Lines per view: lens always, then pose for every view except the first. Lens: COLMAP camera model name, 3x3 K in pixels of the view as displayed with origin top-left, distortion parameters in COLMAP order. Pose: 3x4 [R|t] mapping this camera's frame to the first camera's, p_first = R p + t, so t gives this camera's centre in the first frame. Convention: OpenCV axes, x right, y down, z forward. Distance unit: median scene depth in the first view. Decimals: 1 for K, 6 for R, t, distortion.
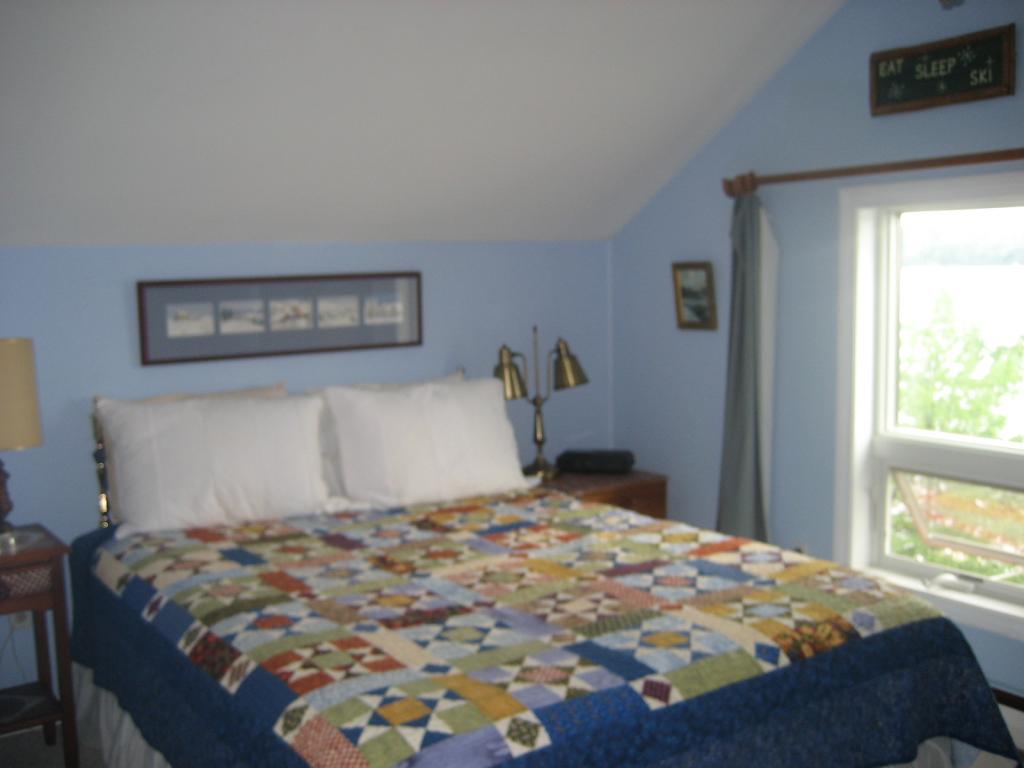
lens RADIAL K [[1071.5, 0, 512.0], [0, 1071.5, 384.0], [0, 0, 1]] dist [-0.154231, 0.193470]
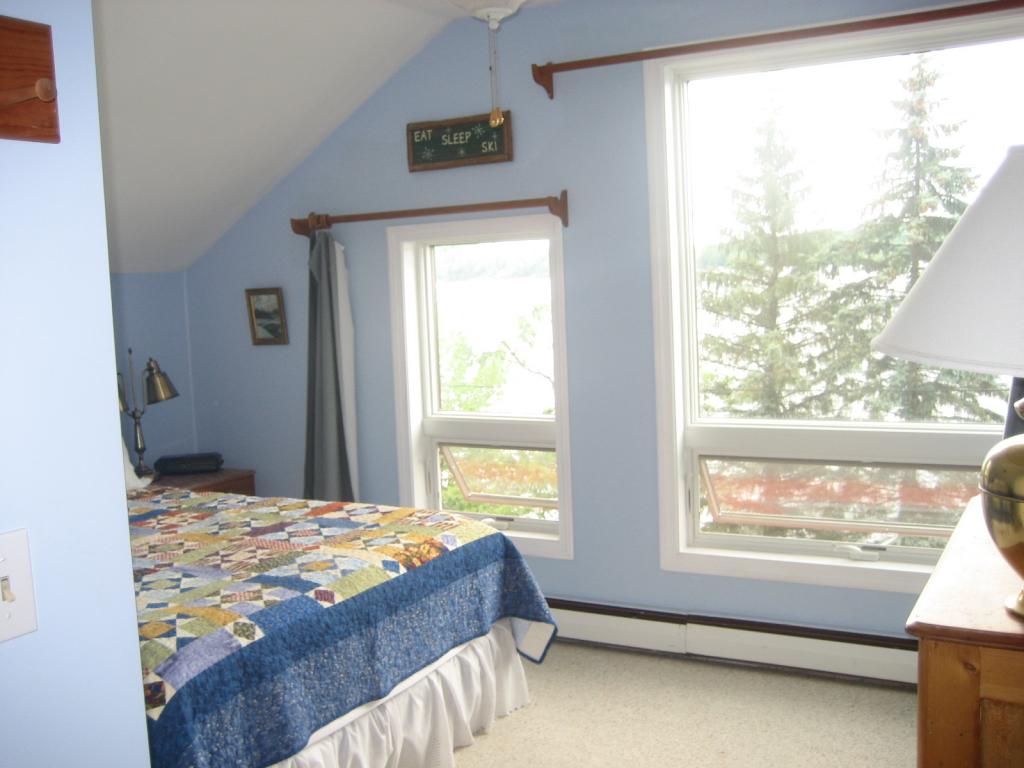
lens RADIAL K [[1071.5, 0, 512.0], [0, 1071.5, 384.0], [0, 0, 1]] dist [-0.154231, 0.193470]
pose [[0.890189, -0.060457, 0.451563, -0.204190], [0.069614, 0.997567, -0.003676, 0.026279], [-0.450242, 0.034708, 0.892232, -0.293018]]
